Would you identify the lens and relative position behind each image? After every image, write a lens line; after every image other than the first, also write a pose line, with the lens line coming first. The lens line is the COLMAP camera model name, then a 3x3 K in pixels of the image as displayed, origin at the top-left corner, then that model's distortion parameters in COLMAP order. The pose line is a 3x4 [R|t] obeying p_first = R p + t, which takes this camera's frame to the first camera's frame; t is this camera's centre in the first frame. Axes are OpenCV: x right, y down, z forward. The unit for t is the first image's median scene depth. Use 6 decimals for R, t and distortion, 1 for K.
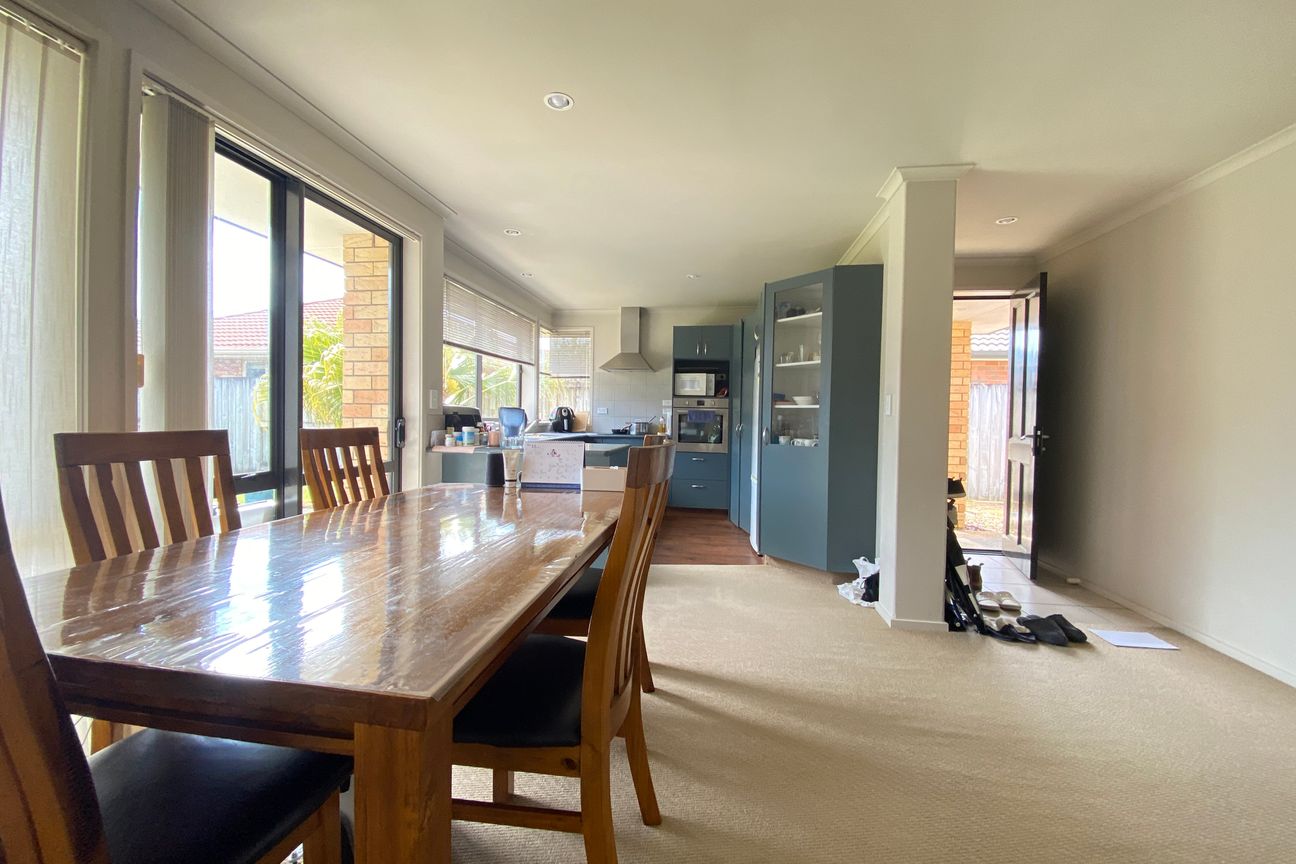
lens RADIAL K [[508.0, 0, 648.0], [0, 508.0, 432.0], [0, 0, 1]] dist [-0.017773, -0.000178]
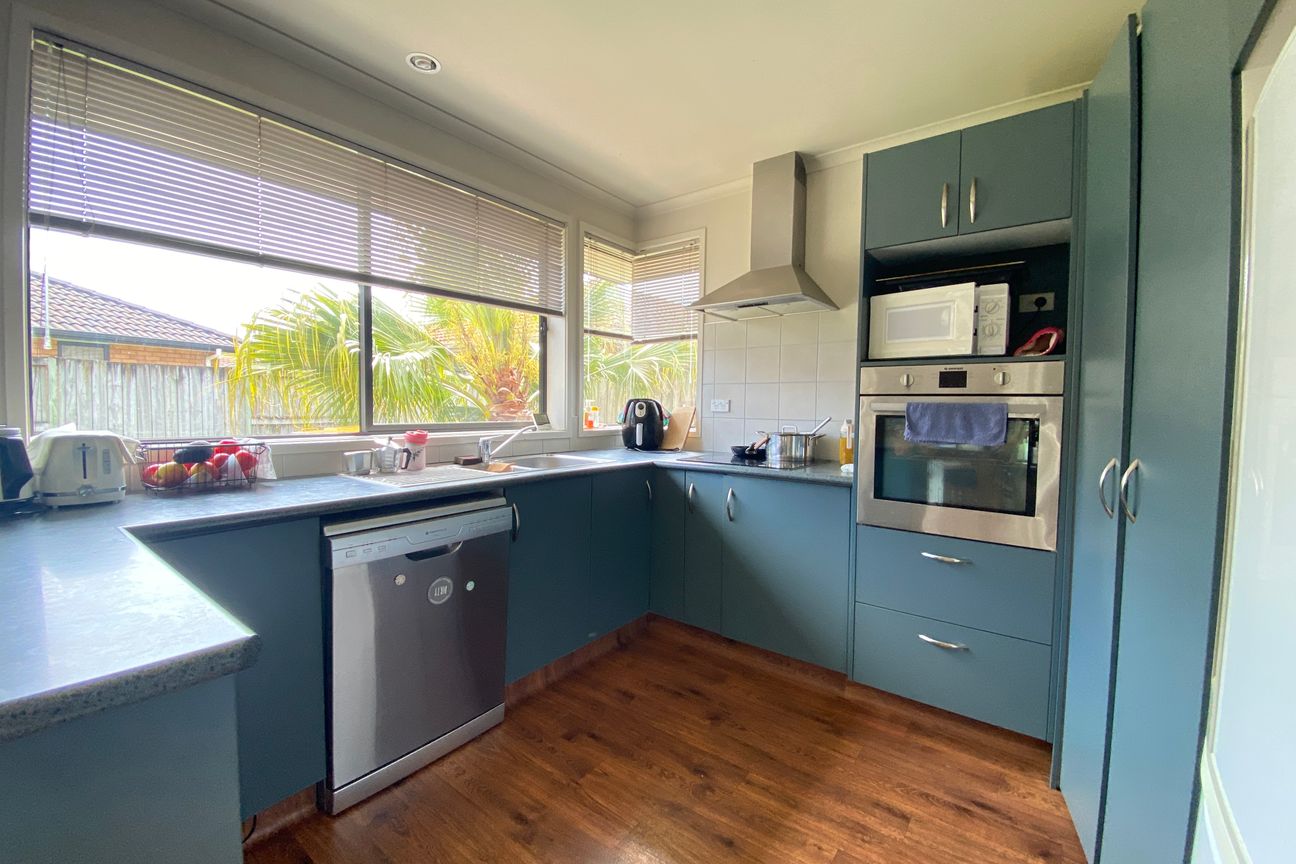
lens RADIAL K [[508.0, 0, 648.0], [0, 508.0, 432.0], [0, 0, 1]] dist [-0.017773, -0.000178]
pose [[0.862233, 0.018125, -0.506188, 0.096976], [-0.012662, 0.999819, 0.014233, -0.025706], [0.506354, -0.005863, 0.862306, 0.615710]]
